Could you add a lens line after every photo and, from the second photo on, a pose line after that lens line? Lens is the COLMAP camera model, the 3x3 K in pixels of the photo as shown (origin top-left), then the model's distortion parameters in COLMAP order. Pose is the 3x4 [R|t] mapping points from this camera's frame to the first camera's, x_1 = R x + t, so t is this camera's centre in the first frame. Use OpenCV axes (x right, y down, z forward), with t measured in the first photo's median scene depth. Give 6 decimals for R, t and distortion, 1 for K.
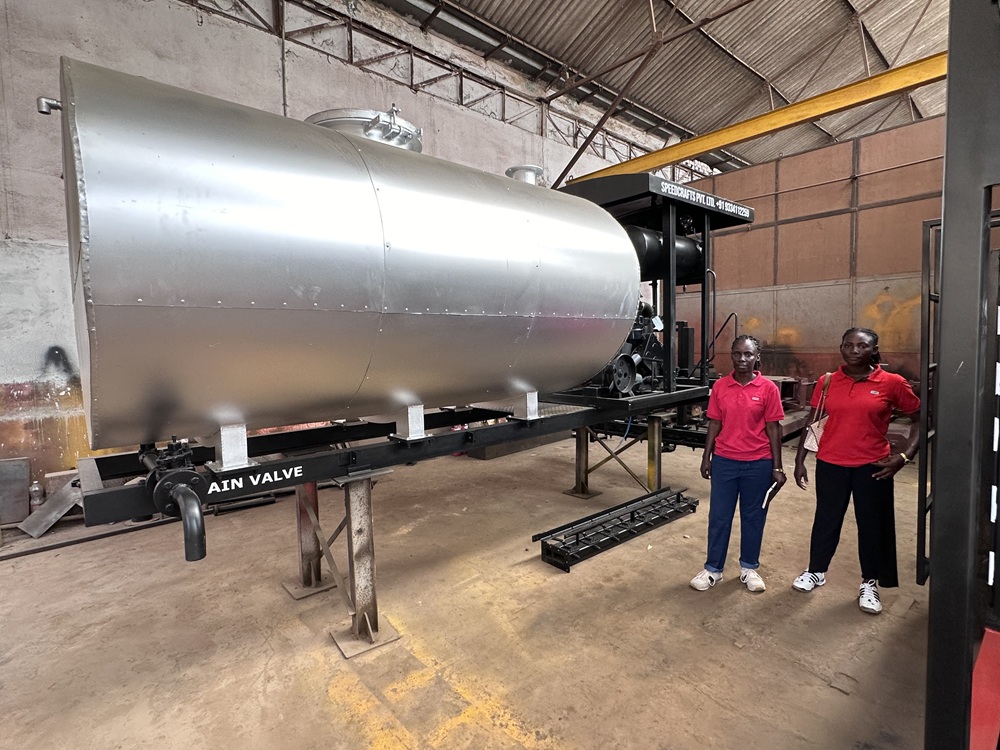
lens RADIAL K [[491.9, 0, 498.0], [0, 491.9, 373.8], [0, 0, 1]] dist [0.004634, -0.002402]
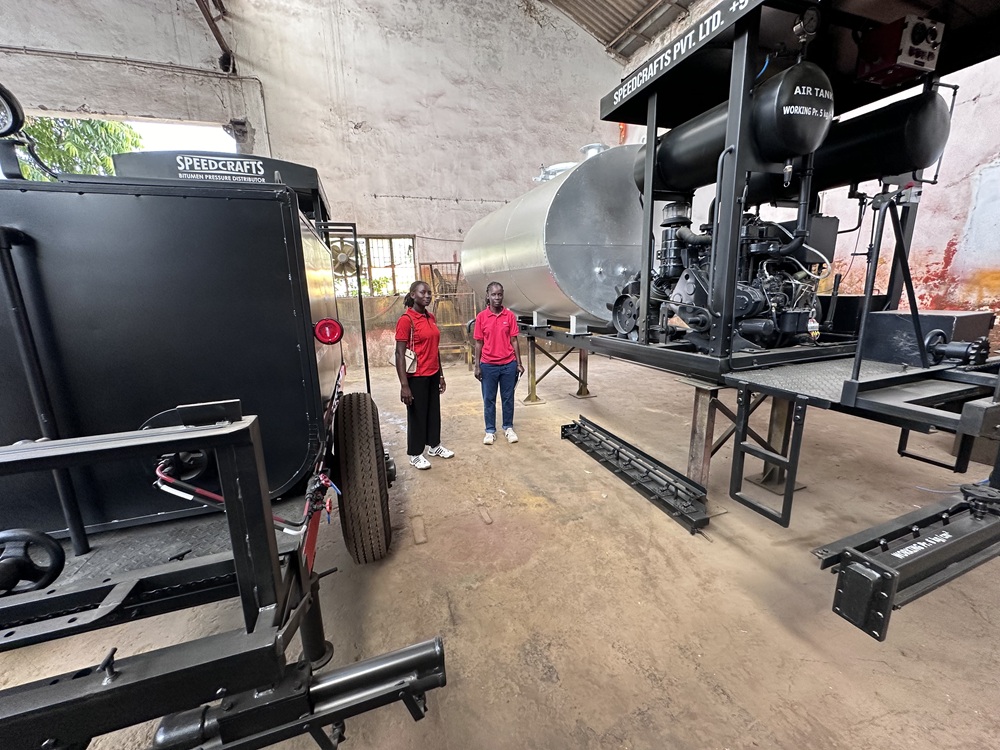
lens RADIAL K [[400.0, 0, 501.2], [0, 400.0, 377.0], [0, 0, 1]] dist [-0.003170, -0.001285]
pose [[-0.355258, 0.243447, -0.902511, 0.576077], [-0.021122, 0.963154, 0.268119, -0.047692], [0.934530, 0.114315, -0.337026, 0.552834]]
